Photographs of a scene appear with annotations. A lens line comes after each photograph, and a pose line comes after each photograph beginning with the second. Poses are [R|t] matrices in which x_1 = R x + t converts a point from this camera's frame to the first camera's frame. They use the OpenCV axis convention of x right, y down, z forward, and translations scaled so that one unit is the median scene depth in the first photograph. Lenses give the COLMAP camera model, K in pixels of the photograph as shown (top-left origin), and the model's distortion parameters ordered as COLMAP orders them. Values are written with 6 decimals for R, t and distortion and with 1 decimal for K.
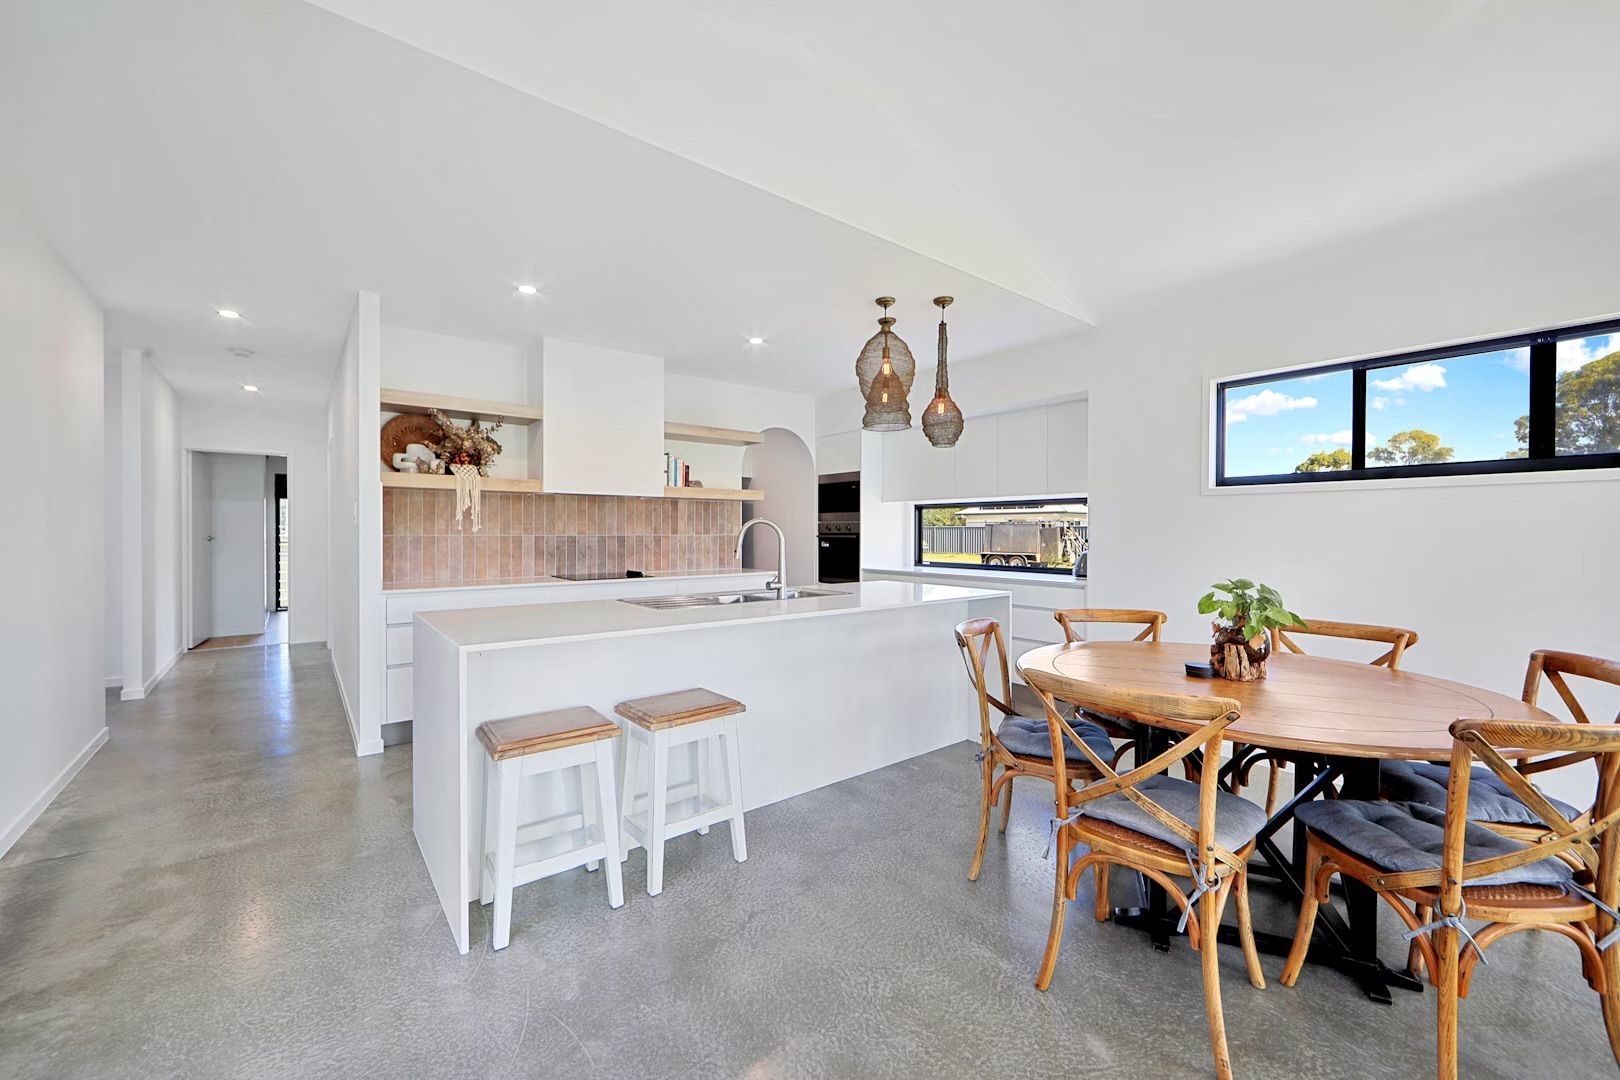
lens RADIAL K [[636.5, 0, 800.7], [0, 636.5, 538.5], [0, 0, 1]] dist [0.002705, 0.000265]
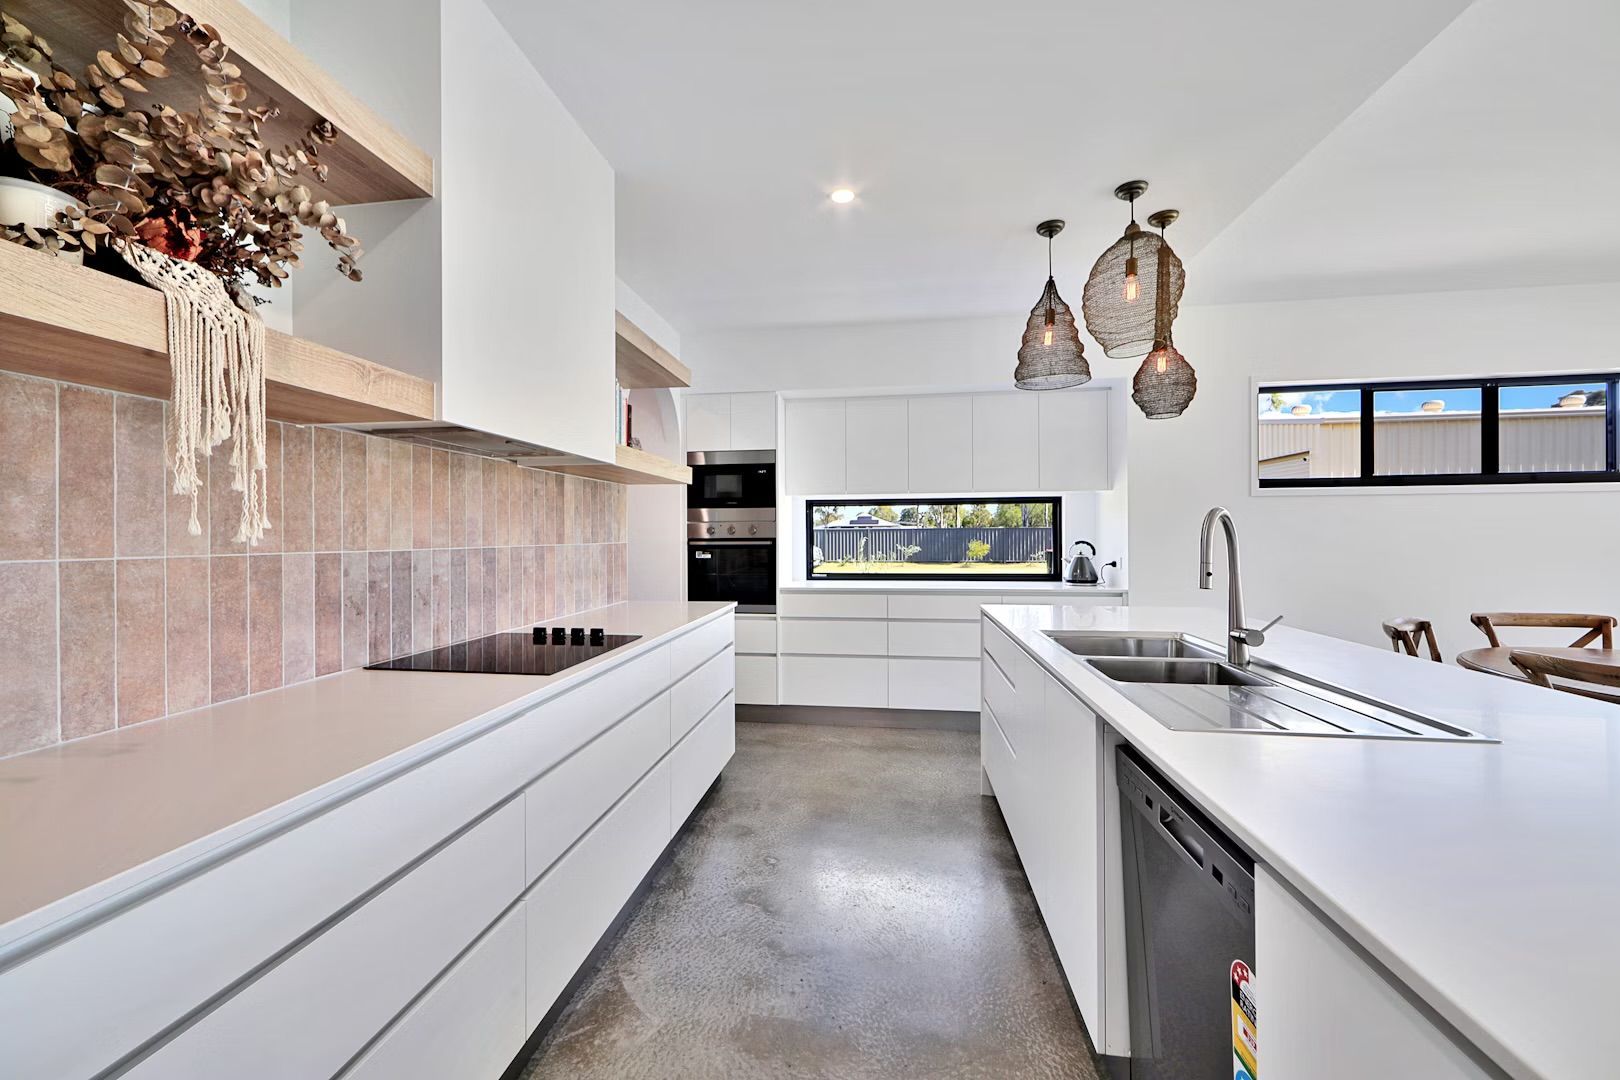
lens RADIAL K [[636.5, 0, 800.7], [0, 636.5, 538.5], [0, 0, 1]] dist [0.002705, 0.000265]
pose [[0.731403, -0.010584, 0.681863, -0.446504], [0.015668, 0.999876, -0.001285, -0.007783], [-0.681765, 0.011623, 0.731479, 0.575021]]
